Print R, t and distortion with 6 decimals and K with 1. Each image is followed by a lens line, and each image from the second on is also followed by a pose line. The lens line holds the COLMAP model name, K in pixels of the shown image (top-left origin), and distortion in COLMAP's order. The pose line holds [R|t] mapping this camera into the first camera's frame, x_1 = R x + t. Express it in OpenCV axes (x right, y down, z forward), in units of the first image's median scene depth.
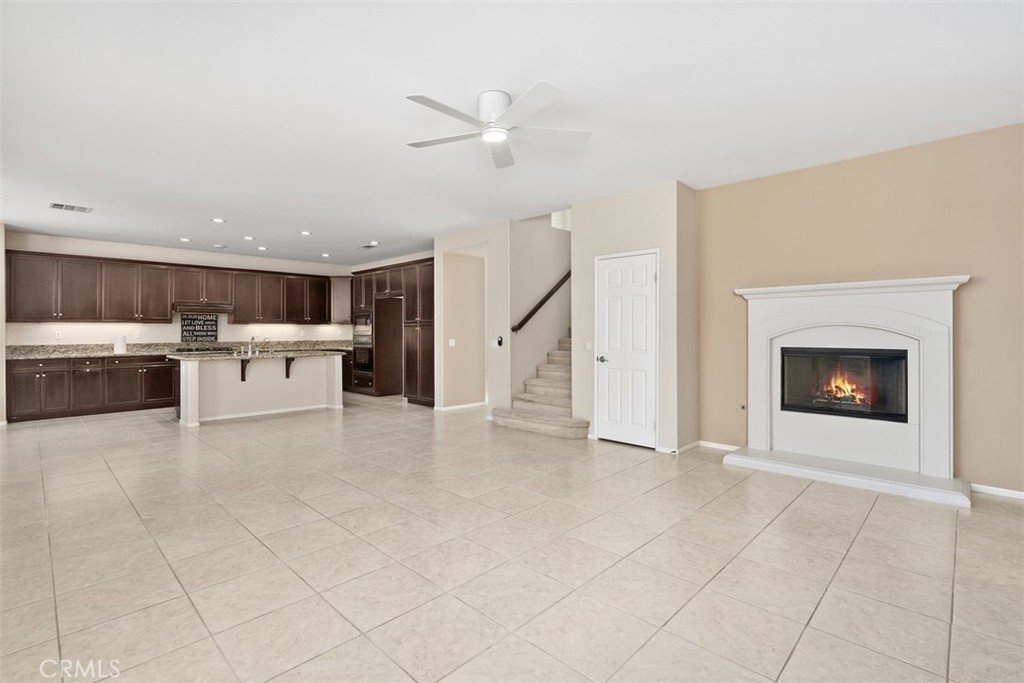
lens RADIAL K [[464.4, 0, 511.1], [0, 464.4, 331.0], [0, 0, 1]] dist [-0.009735, 0.001846]
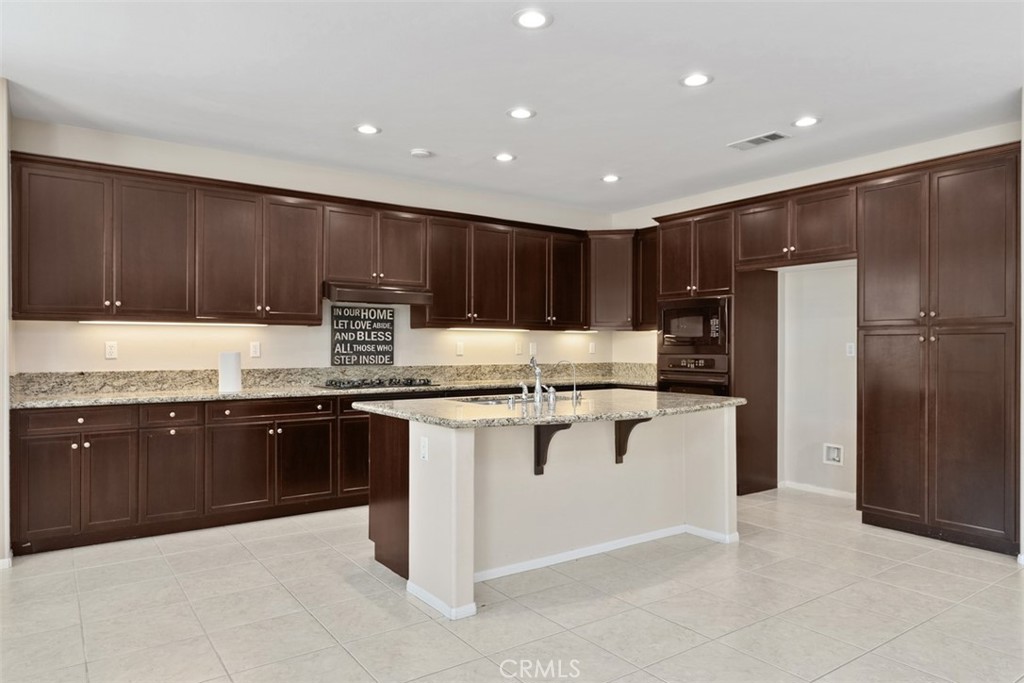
lens RADIAL K [[643.4, 0, 507.9], [0, 643.4, 348.6], [0, 0, 1]] dist [-0.013782, 0.003642]
pose [[0.982910, 0.006733, -0.183964, -0.450990], [-0.006012, 0.999972, 0.004474, 0.002153], [0.183989, -0.003291, 0.982923, 0.422855]]
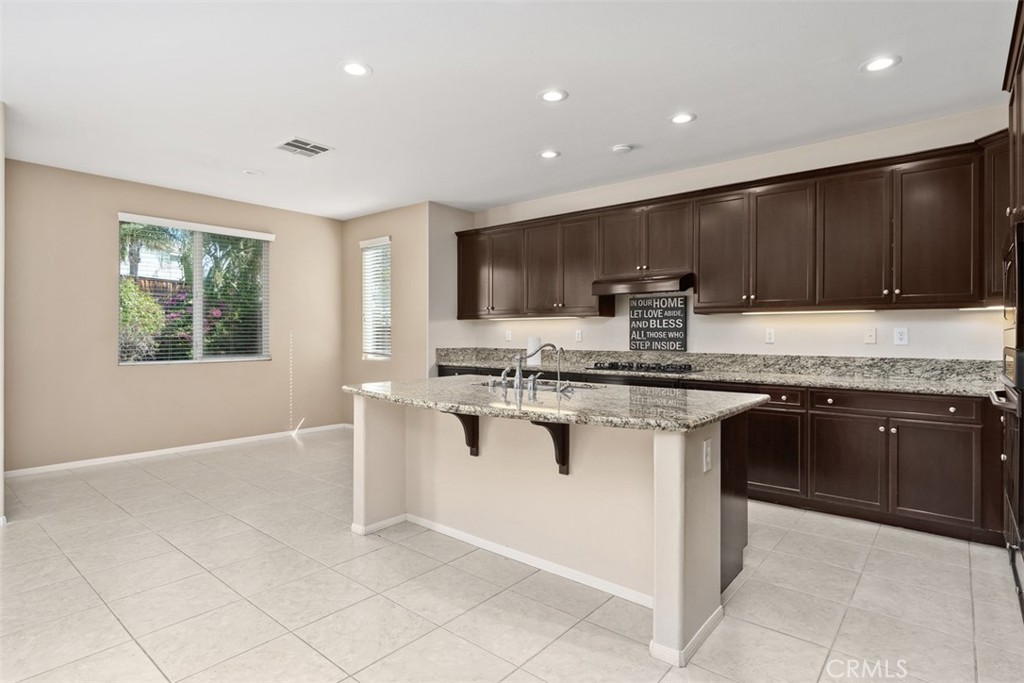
lens RADIAL K [[528.1, 0, 516.5], [0, 528.1, 335.5], [0, 0, 1]] dist [0.007842, 0.000822]
pose [[0.079156, 0.010039, -0.996812, -0.112739], [0.002555, 0.999944, 0.010274, -0.000361], [0.996859, -0.003360, 0.079126, 0.883740]]
